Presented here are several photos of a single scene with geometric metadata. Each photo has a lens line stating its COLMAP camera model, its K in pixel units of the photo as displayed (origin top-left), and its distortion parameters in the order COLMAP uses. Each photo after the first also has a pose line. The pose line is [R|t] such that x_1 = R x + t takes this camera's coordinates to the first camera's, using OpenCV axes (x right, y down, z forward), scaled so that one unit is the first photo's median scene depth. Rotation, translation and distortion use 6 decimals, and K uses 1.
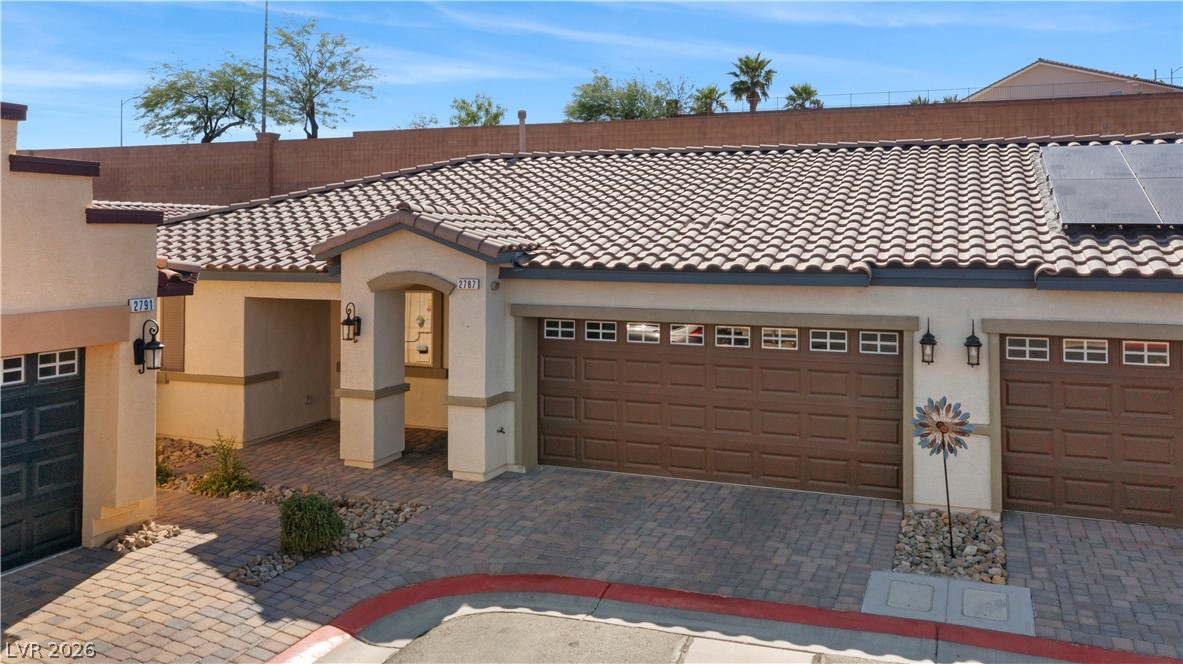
lens RADIAL K [[964.0, 0, 590.3], [0, 964.0, 213.7], [0, 0, 1]] dist [-0.012975, 0.007023]
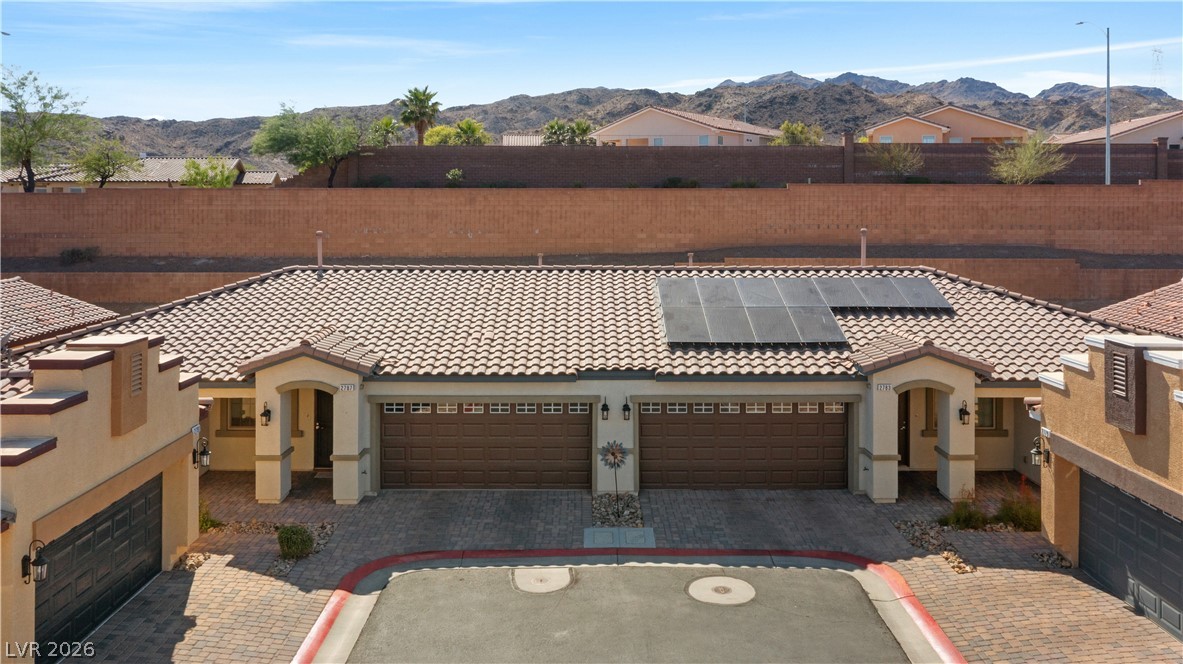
lens RADIAL K [[966.9, 0, 590.0], [0, 966.9, 201.9], [0, 0, 1]] dist [-0.010298, 0.000010]
pose [[0.929144, -0.000760, 0.369718, -0.355171], [-0.007254, 0.999768, 0.020285, -0.287574], [-0.369648, -0.021530, 0.928923, -0.709102]]
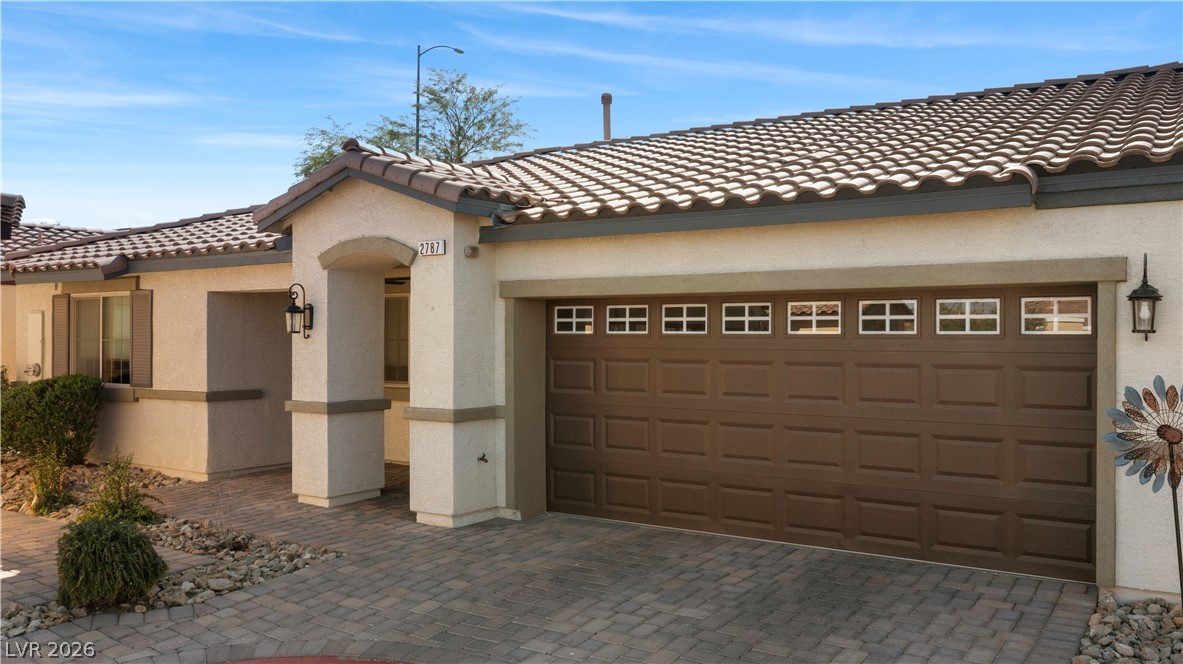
lens RADIAL K [[936.9, 0, 591.5], [0, 936.9, 332.0], [0, 0, 1]] dist [-0.018423, 0.006386]
pose [[0.976625, -0.003251, -0.214927, 0.135513], [0.007926, 0.999750, 0.020891, 0.121442], [0.214806, -0.022106, 0.976407, 0.356029]]
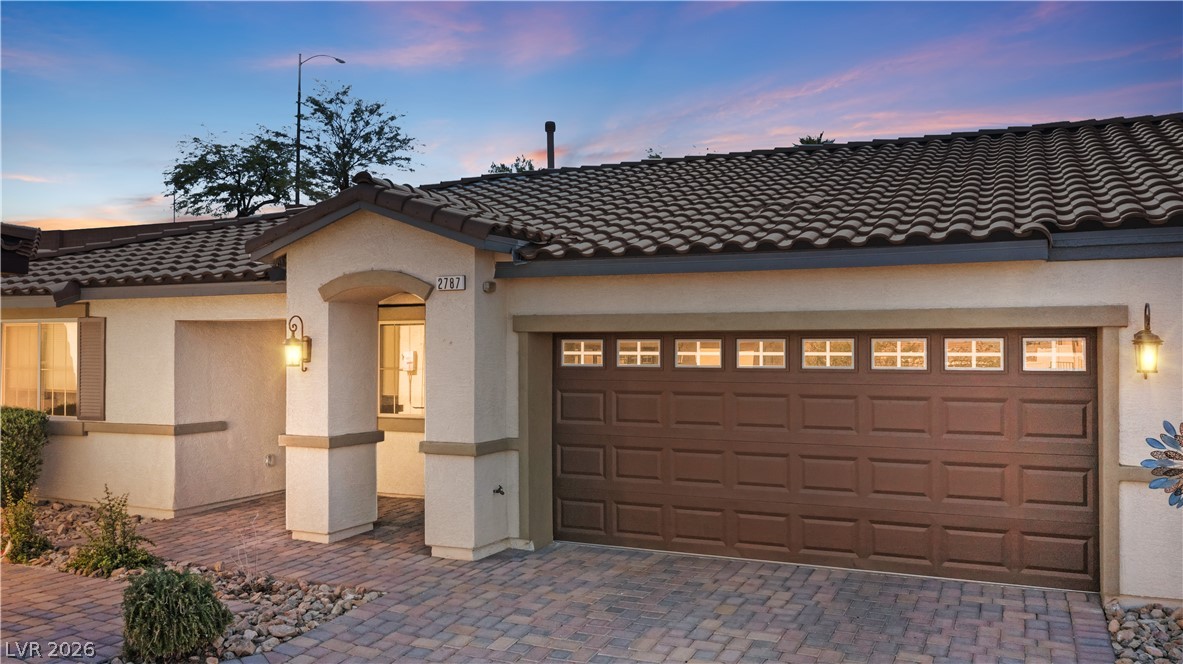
lens RADIAL K [[941.5, 0, 591.5], [0, 941.5, 332.0], [0, 0, 1]] dist [-0.014588, 0.000656]
pose [[0.998161, -0.005231, -0.060394, 0.019117], [0.005786, 0.999943, 0.009028, 0.103738], [0.060344, -0.009361, 0.998134, 0.314342]]
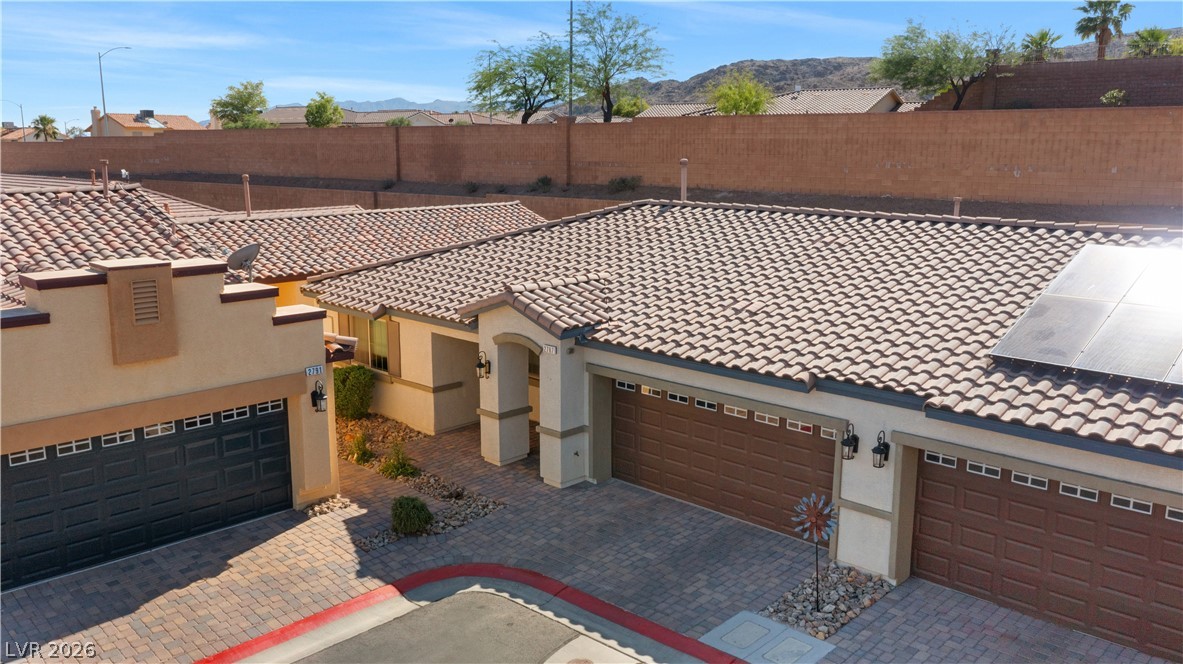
lens RADIAL K [[953.9, 0, 591.5], [0, 953.9, 332.0], [0, 0, 1]] dist [-0.017894, 0.008082]
pose [[0.922941, 0.074532, -0.377656, 0.434999], [0.009093, 0.976582, 0.214955, -0.240072], [0.384833, -0.201824, 0.900650, -0.183221]]
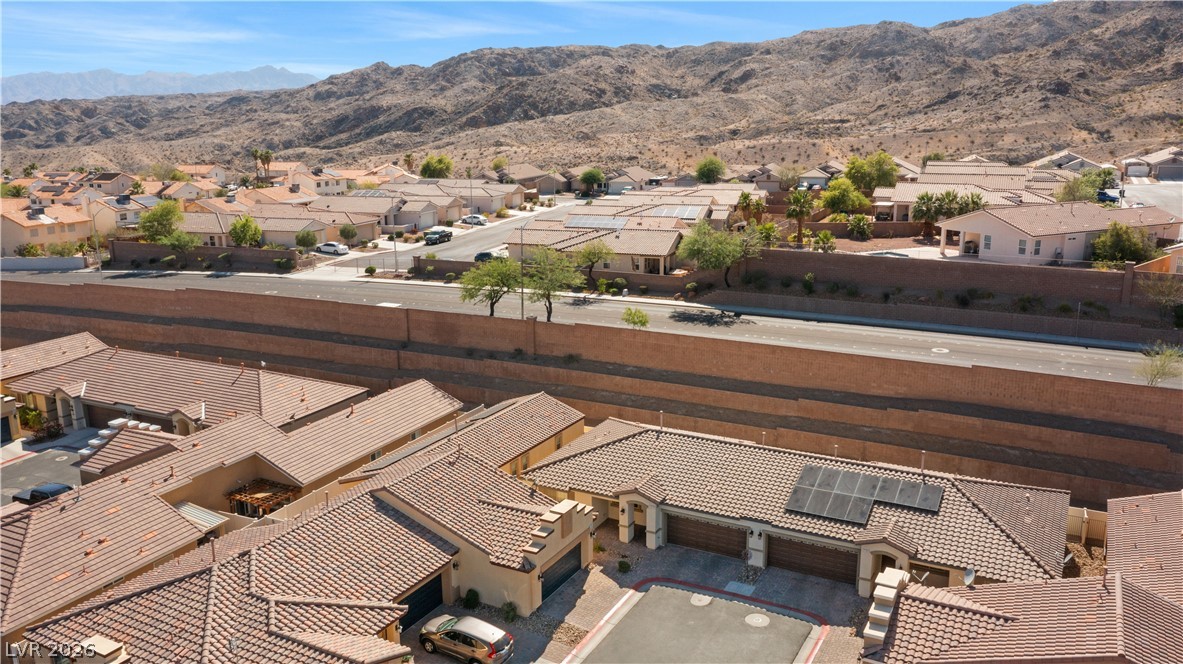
lens RADIAL K [[936.9, 0, 591.5], [0, 936.9, 332.0], [0, 0, 1]] dist [-0.018423, 0.006386]
pose [[0.992701, 0.018412, -0.119191, 0.090608], [0.012360, 0.967543, 0.252404, -1.726860], [0.119970, -0.252035, 0.960253, -2.817966]]
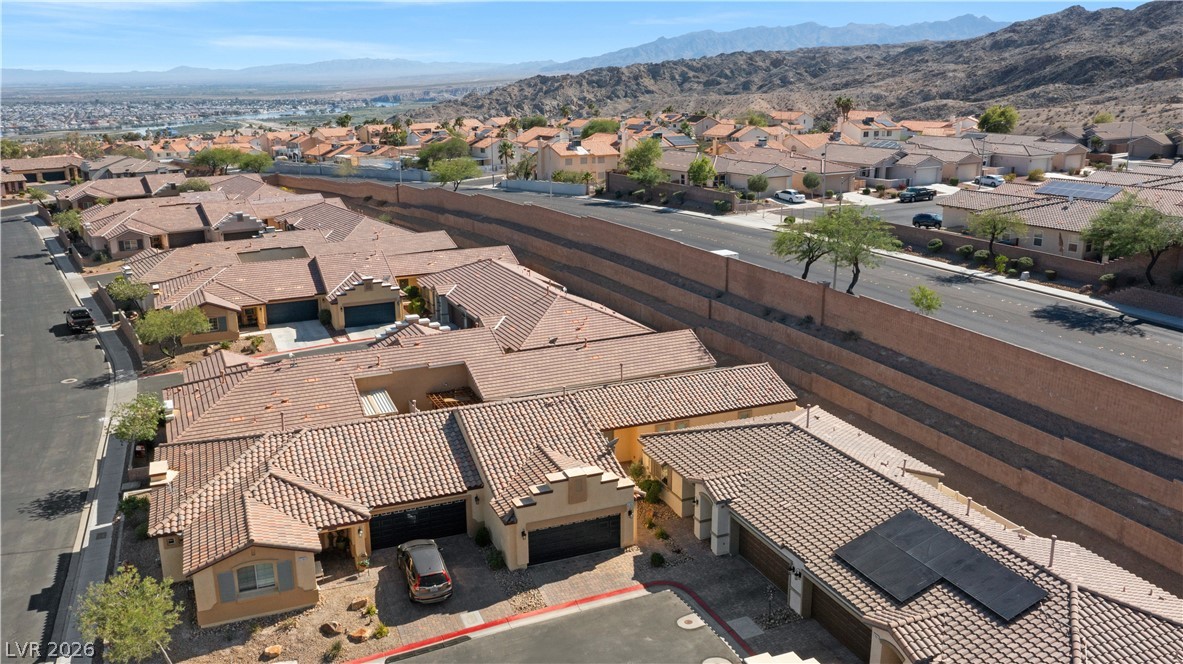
lens RADIAL K [[953.9, 0, 591.5], [0, 953.9, 332.0], [0, 0, 1]] dist [-0.017894, 0.008082]
pose [[0.691957, 0.184061, -0.698081, 1.938626], [0.027909, 0.959410, 0.280630, -1.573310], [0.721399, -0.213667, 0.658733, -1.558601]]
